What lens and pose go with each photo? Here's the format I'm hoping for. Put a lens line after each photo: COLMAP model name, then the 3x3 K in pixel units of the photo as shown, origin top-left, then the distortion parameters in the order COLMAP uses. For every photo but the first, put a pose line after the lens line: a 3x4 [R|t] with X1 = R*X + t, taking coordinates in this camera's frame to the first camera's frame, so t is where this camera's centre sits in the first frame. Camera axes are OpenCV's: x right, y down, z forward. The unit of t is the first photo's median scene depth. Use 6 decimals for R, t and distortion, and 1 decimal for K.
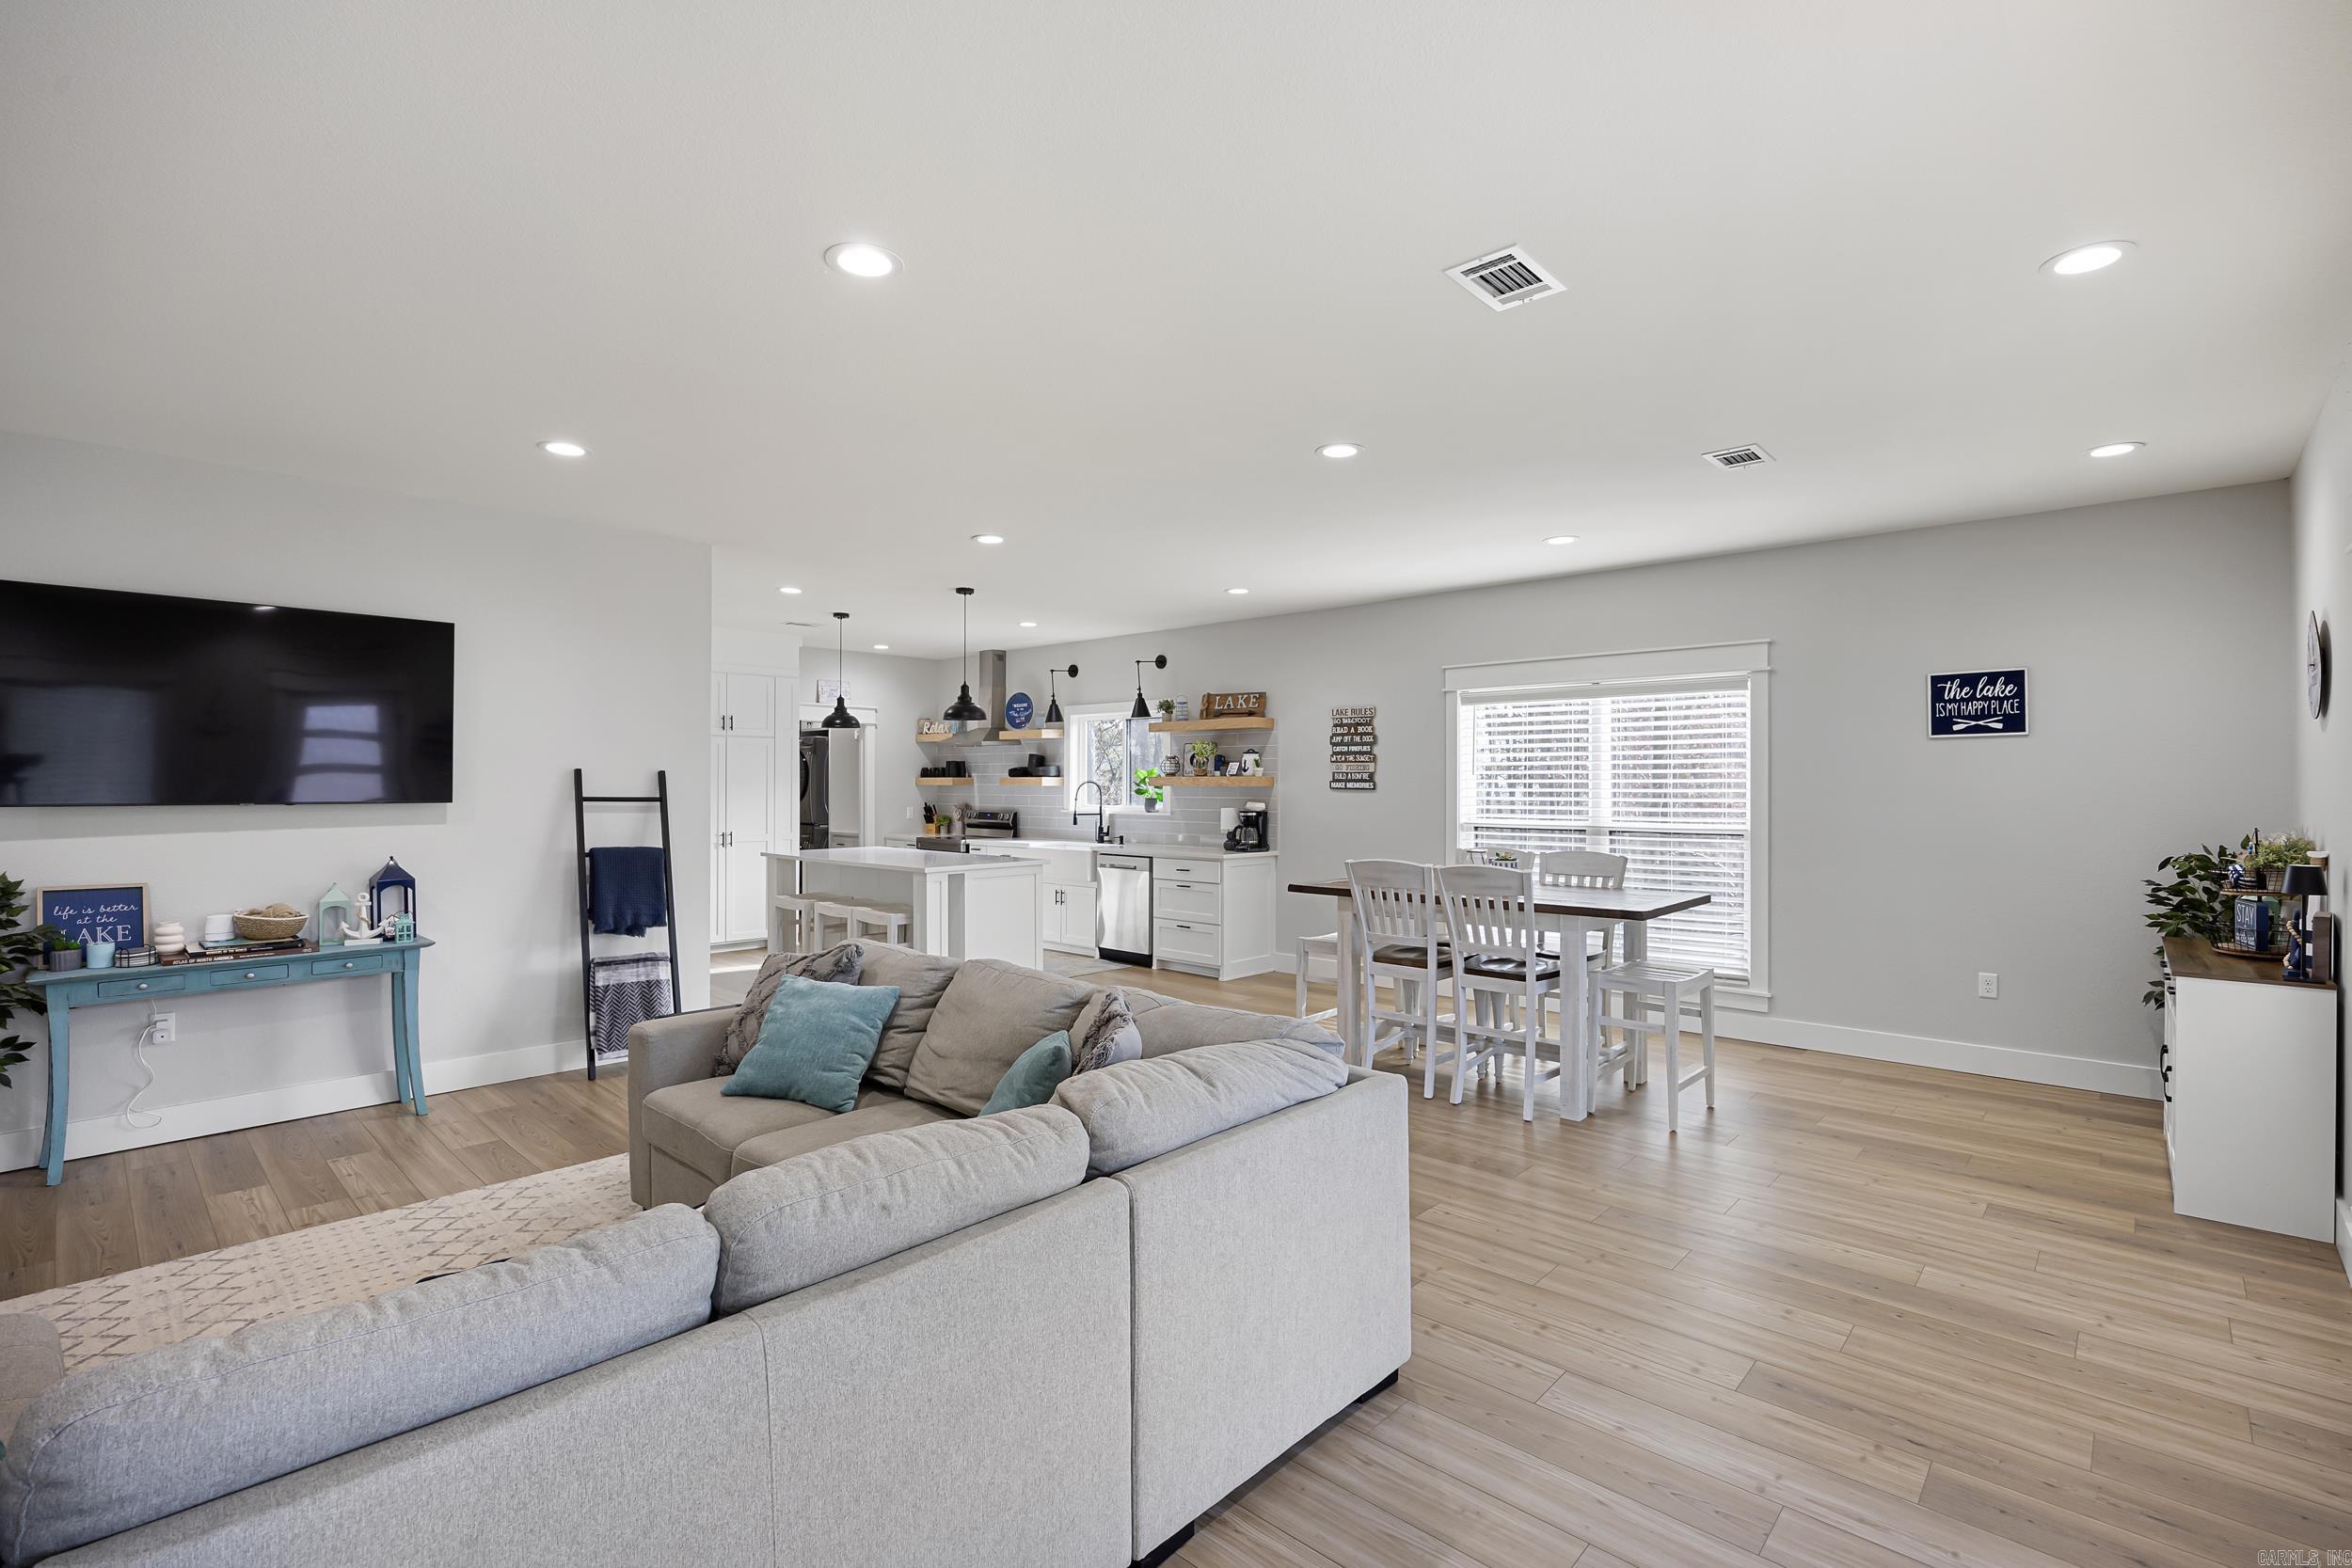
lens RADIAL K [[1069.7, 0, 1185.3], [0, 1069.7, 783.3], [0, 0, 1]] dist [-0.001925, -0.000052]
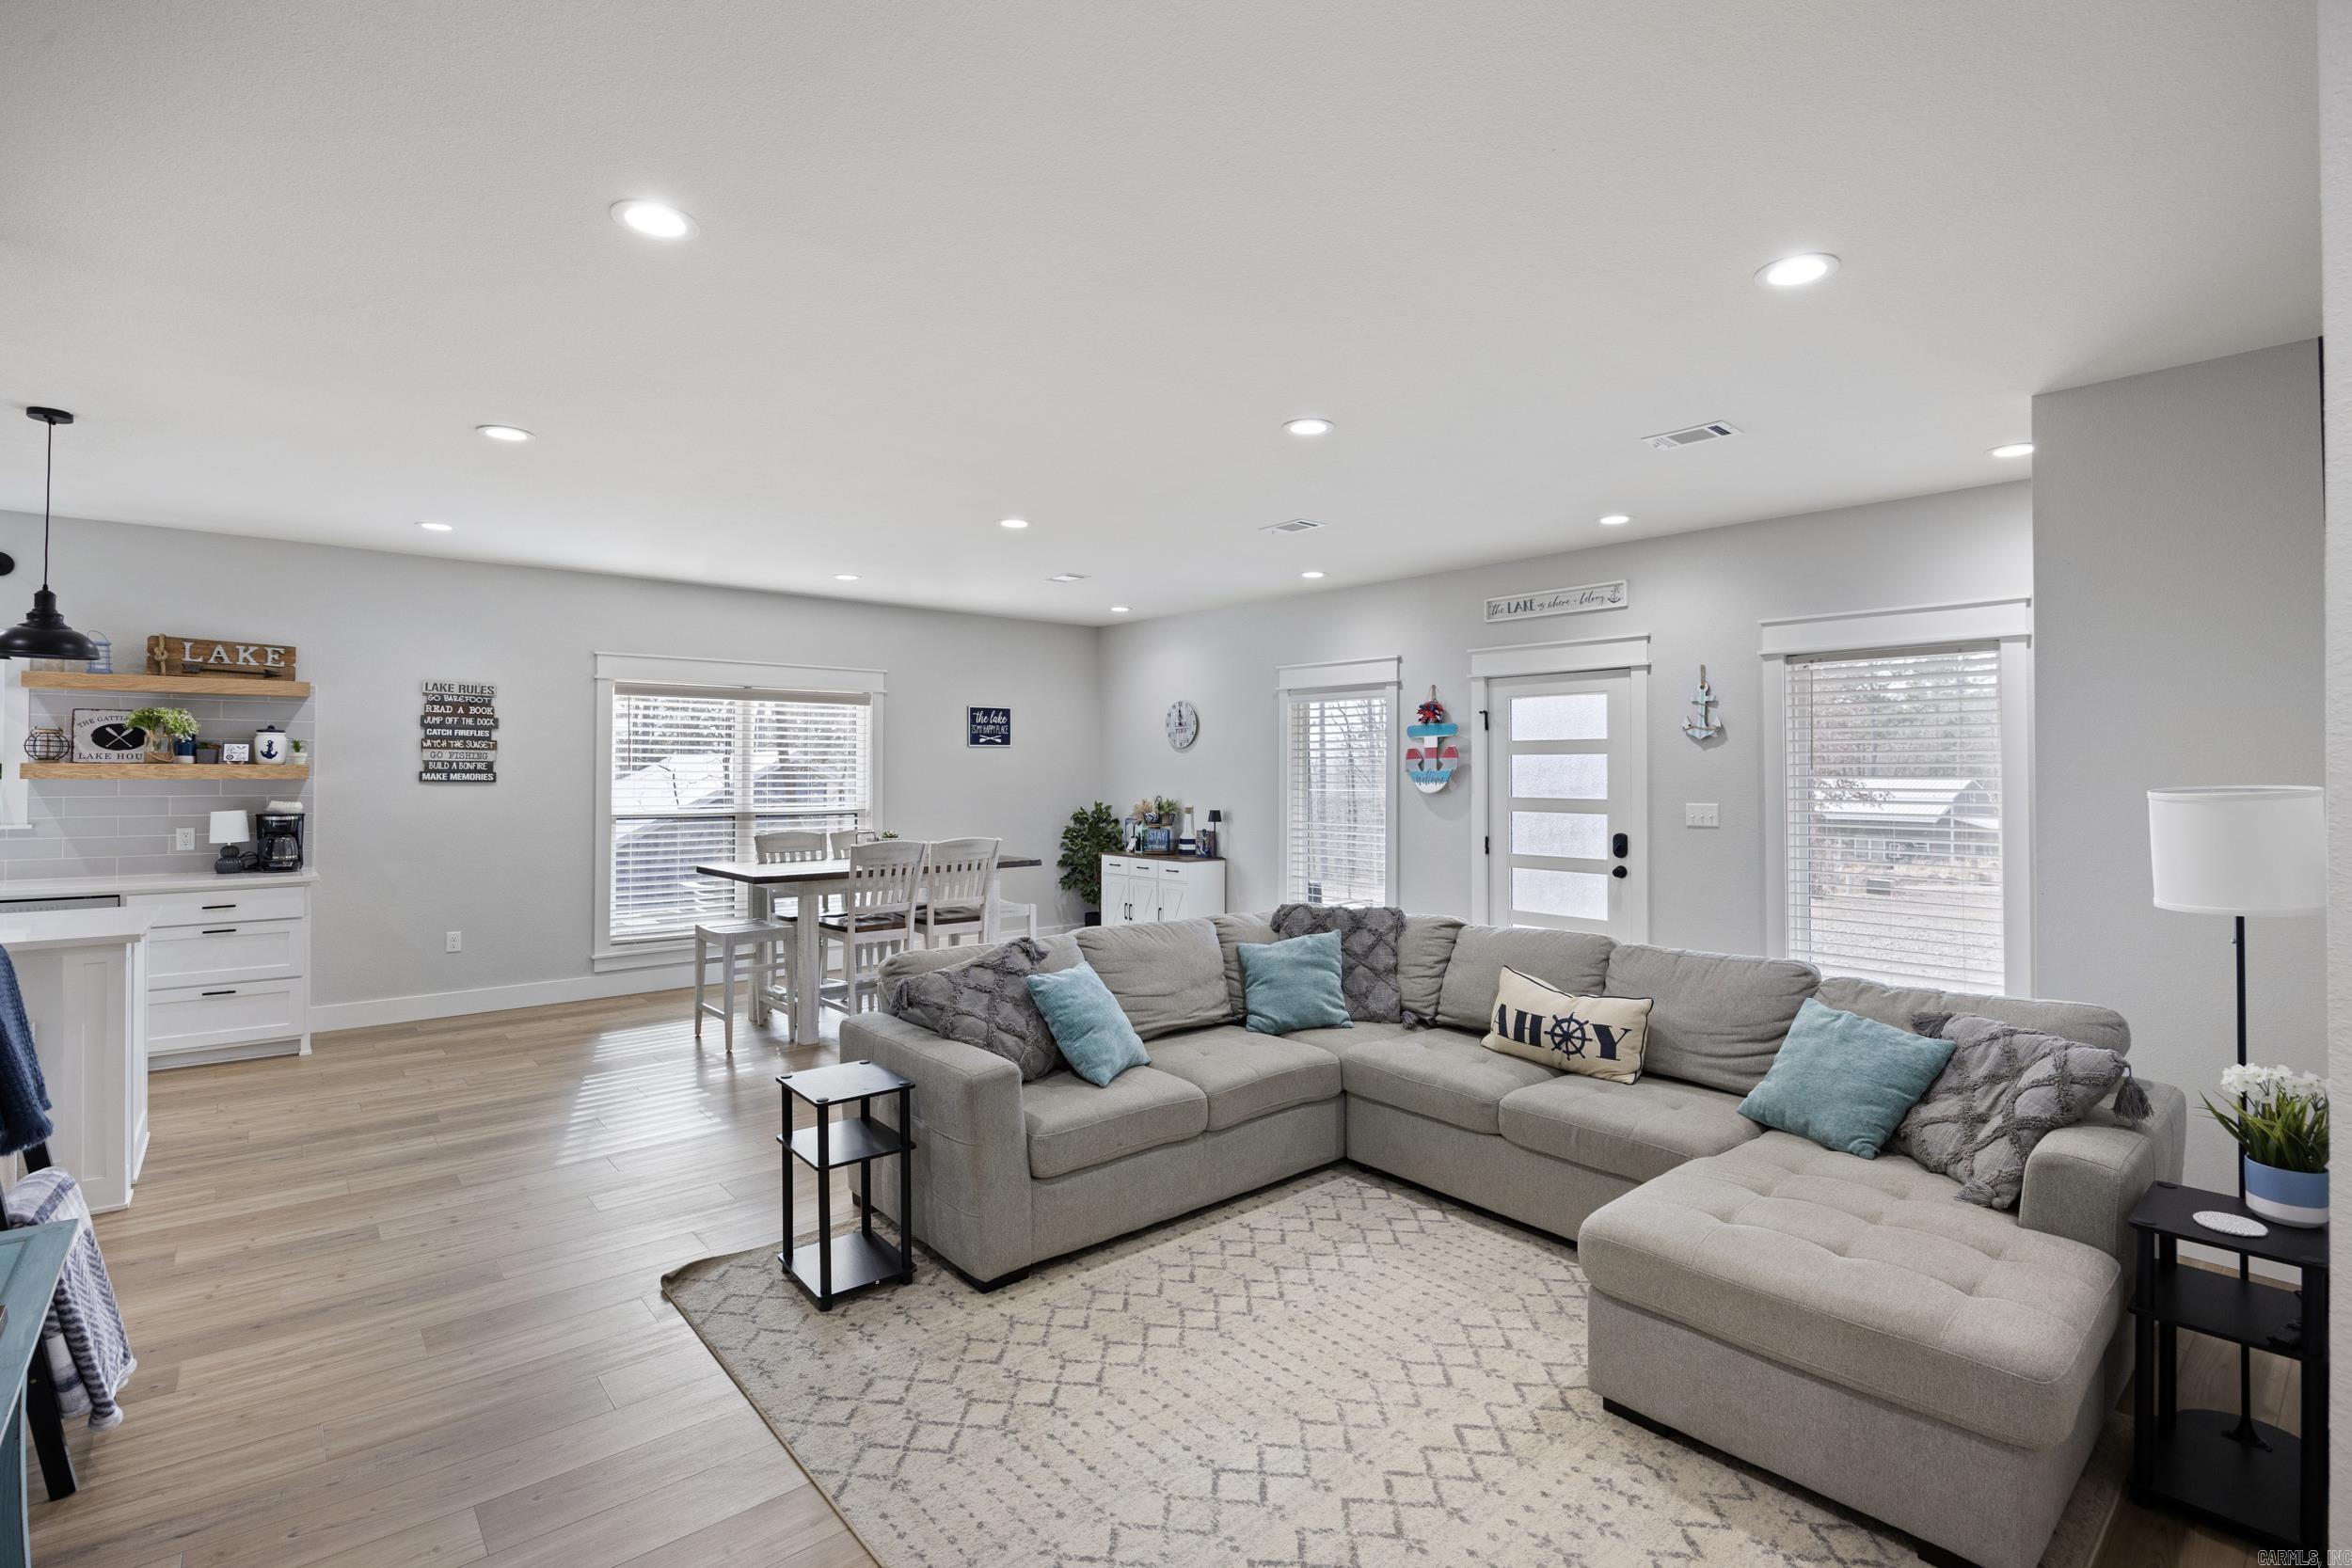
lens RADIAL K [[1069.7, 0, 1185.2], [0, 1069.7, 773.6], [0, 0, 1]] dist [-0.001925, -0.000052]
pose [[0.109077, -0.002755, 0.994030, -0.613383], [-0.003026, 0.999991, 0.003104, -0.004959], [-0.994029, -0.003346, 0.109067, 0.354953]]
